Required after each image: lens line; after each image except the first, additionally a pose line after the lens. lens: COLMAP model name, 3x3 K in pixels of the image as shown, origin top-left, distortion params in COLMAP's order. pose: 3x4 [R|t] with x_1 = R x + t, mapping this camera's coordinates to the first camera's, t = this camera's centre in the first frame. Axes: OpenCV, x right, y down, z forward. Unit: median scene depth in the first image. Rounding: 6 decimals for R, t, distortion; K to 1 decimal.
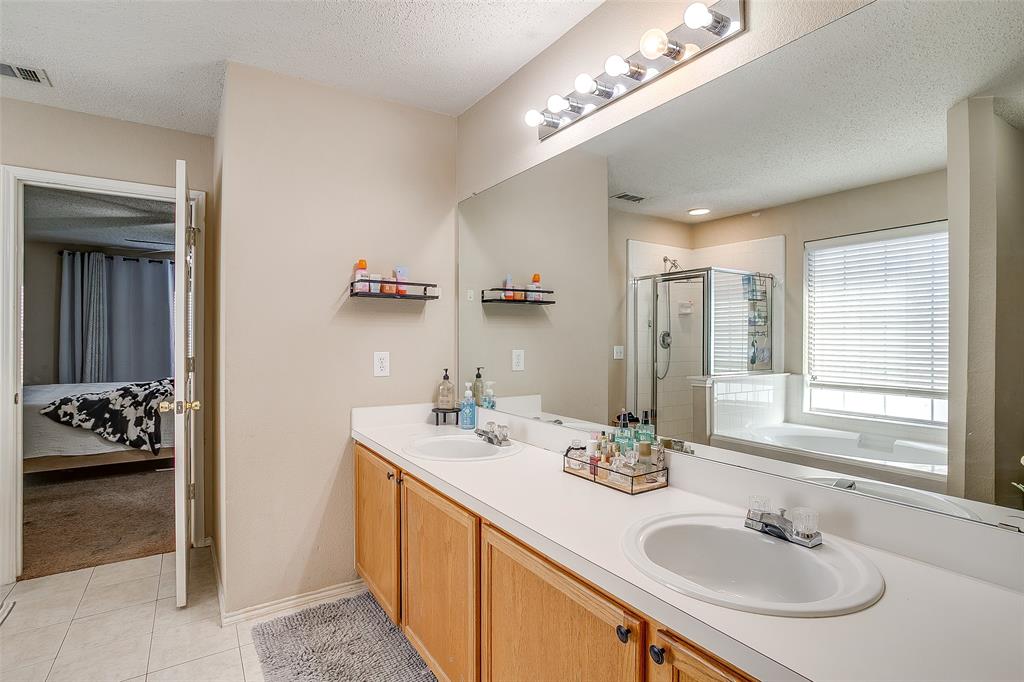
lens RADIAL K [[496.9, 0, 507.7], [0, 496.9, 340.8], [0, 0, 1]] dist [-0.052084, 0.028662]
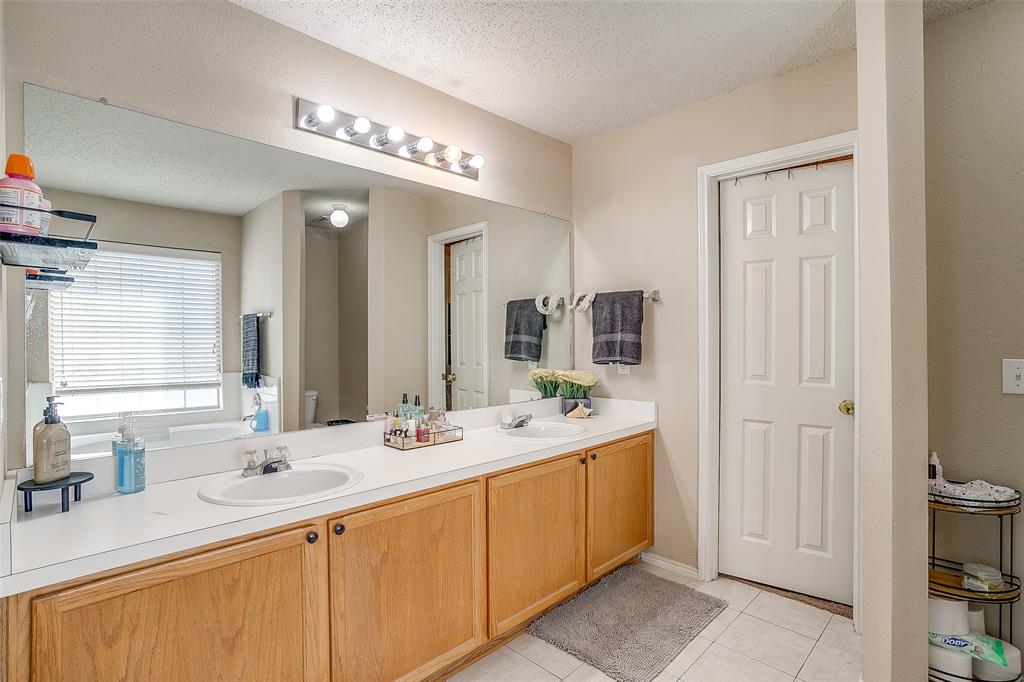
lens RADIAL K [[496.9, 0, 507.7], [0, 496.9, 340.8], [0, 0, 1]] dist [-0.052084, 0.028662]
pose [[-0.223057, 0.000662, 0.974805, -0.528822], [-0.002341, 0.999997, -0.001215, -0.008398], [-0.974803, -0.002553, -0.223055, 0.465716]]
